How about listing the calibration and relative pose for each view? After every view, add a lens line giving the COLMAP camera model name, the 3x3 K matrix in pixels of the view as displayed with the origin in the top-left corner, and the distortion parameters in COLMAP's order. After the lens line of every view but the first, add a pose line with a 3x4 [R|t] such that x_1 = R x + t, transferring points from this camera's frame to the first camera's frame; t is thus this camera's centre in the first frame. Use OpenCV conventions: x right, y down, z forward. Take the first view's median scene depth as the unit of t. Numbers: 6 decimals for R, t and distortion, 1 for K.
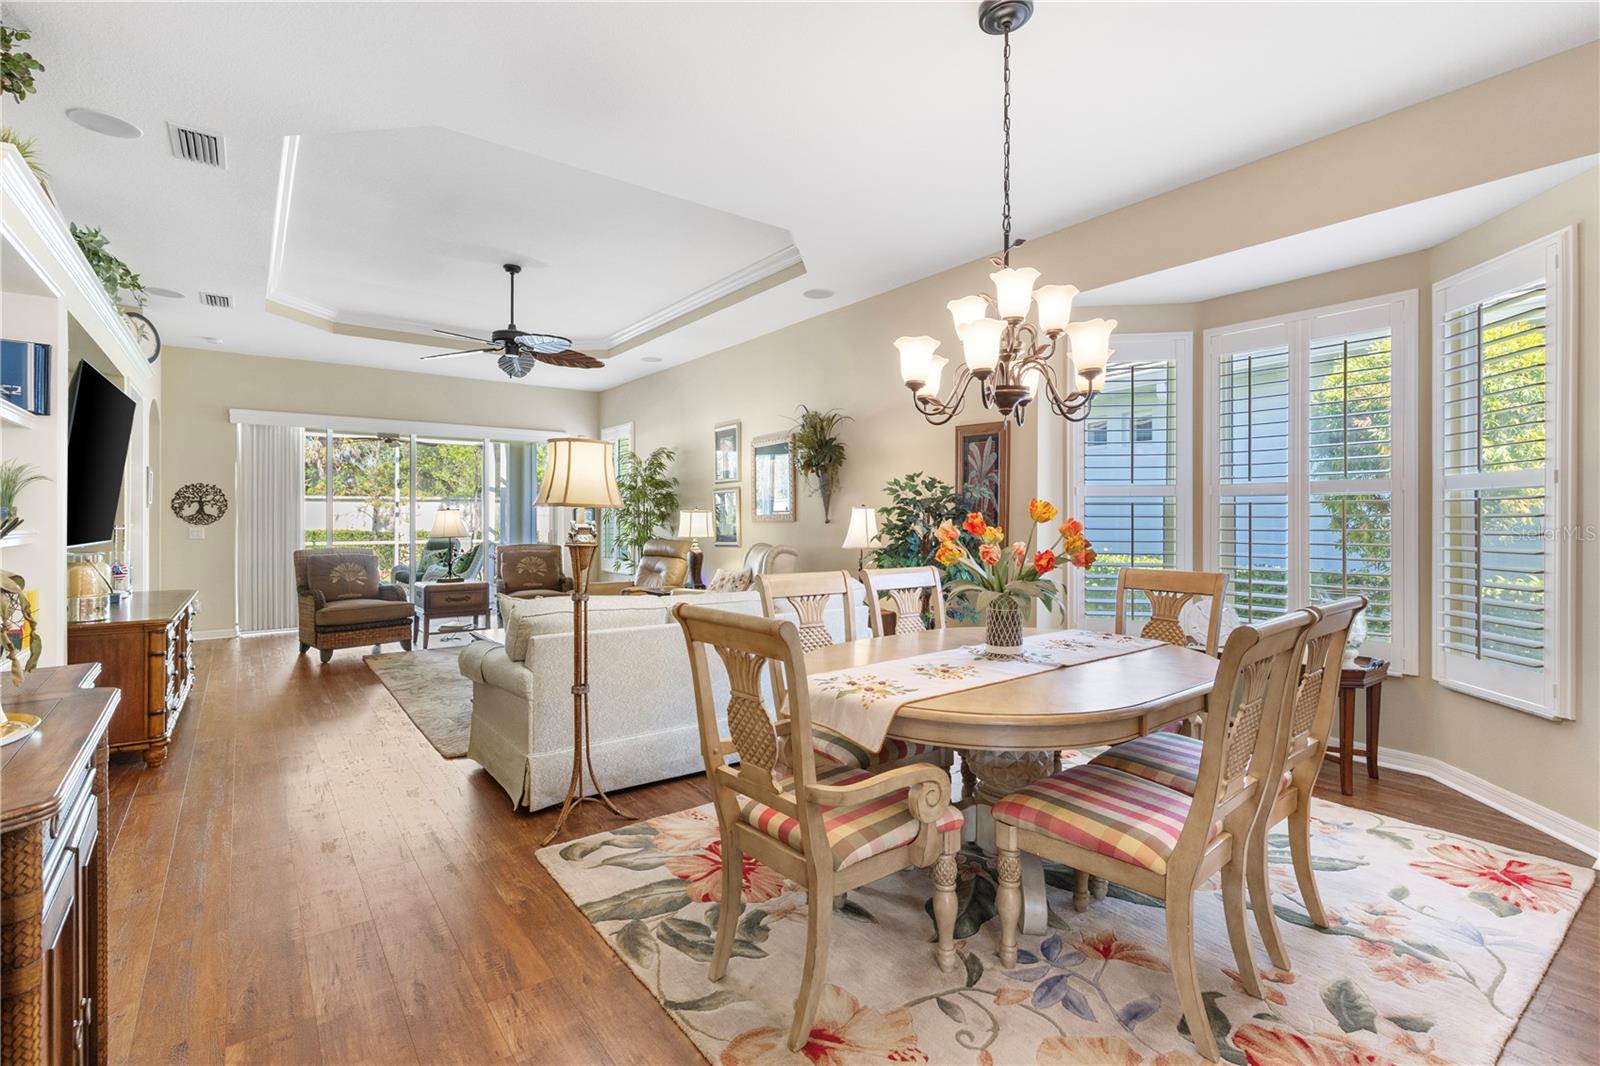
lens RADIAL K [[729.6, 0, 792.8], [0, 729.6, 523.4], [0, 0, 1]] dist [0.000651, -0.000365]
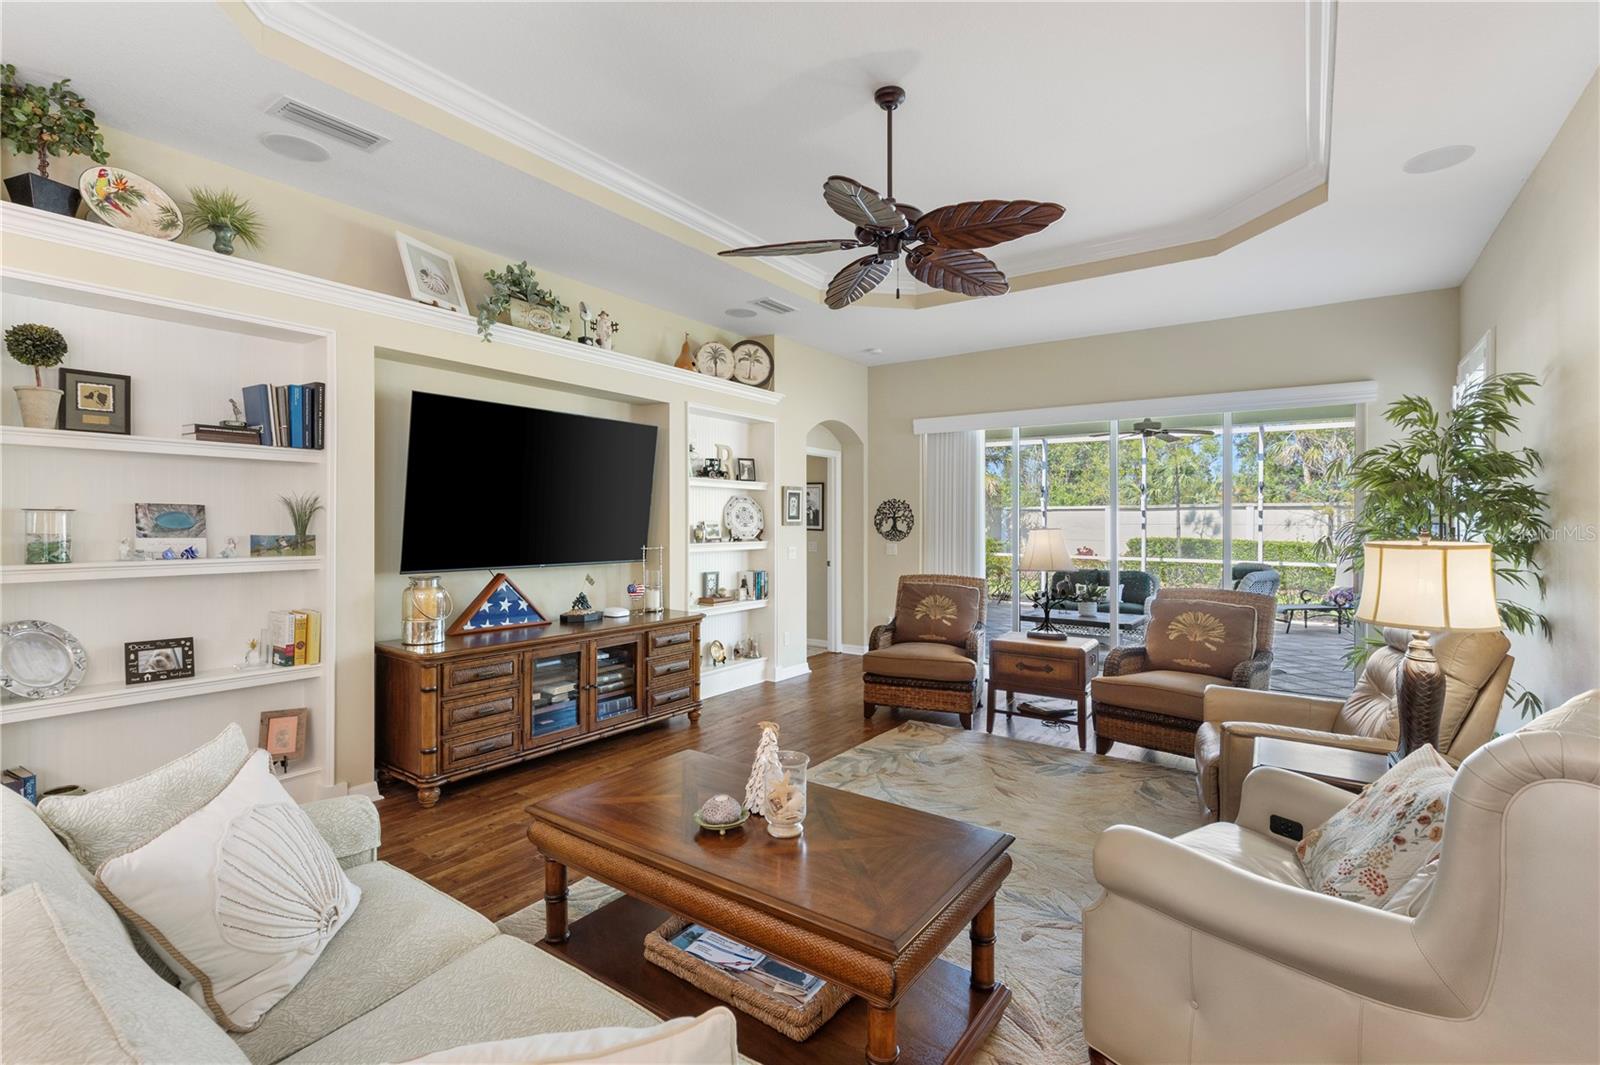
lens RADIAL K [[729.6, 0, 795.4], [0, 729.6, 521.2], [0, 0, 1]] dist [0.000651, -0.000365]
pose [[0.298217, 0.001105, -0.954498, 0.090283], [-0.011591, 0.999930, -0.002464, -0.020951], [0.954428, 0.011799, 0.298209, 0.582503]]
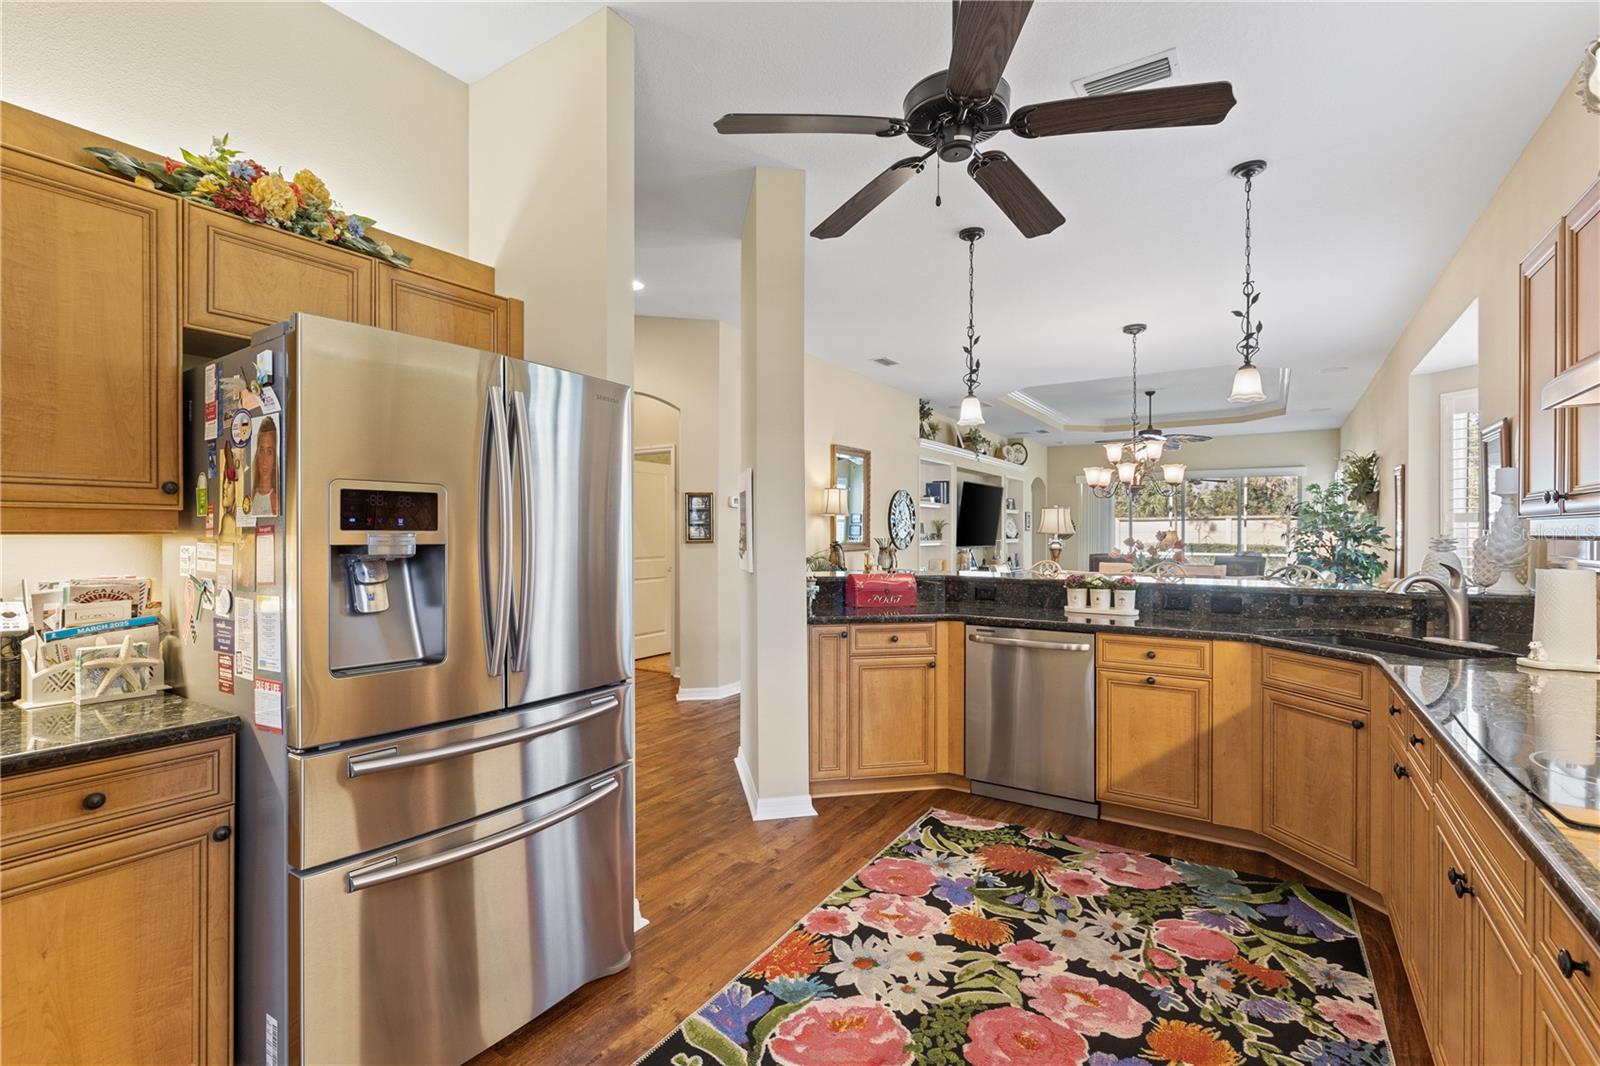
lens RADIAL K [[729.6, 0, 793.7], [0, 729.6, 536.5], [0, 0, 1]] dist [0.000651, -0.000365]
pose [[0.335205, 0.003997, -0.942137, 0.721065], [-0.006857, 0.999975, 0.001802, -0.004546], [0.942120, 0.005857, 0.335224, -0.273122]]
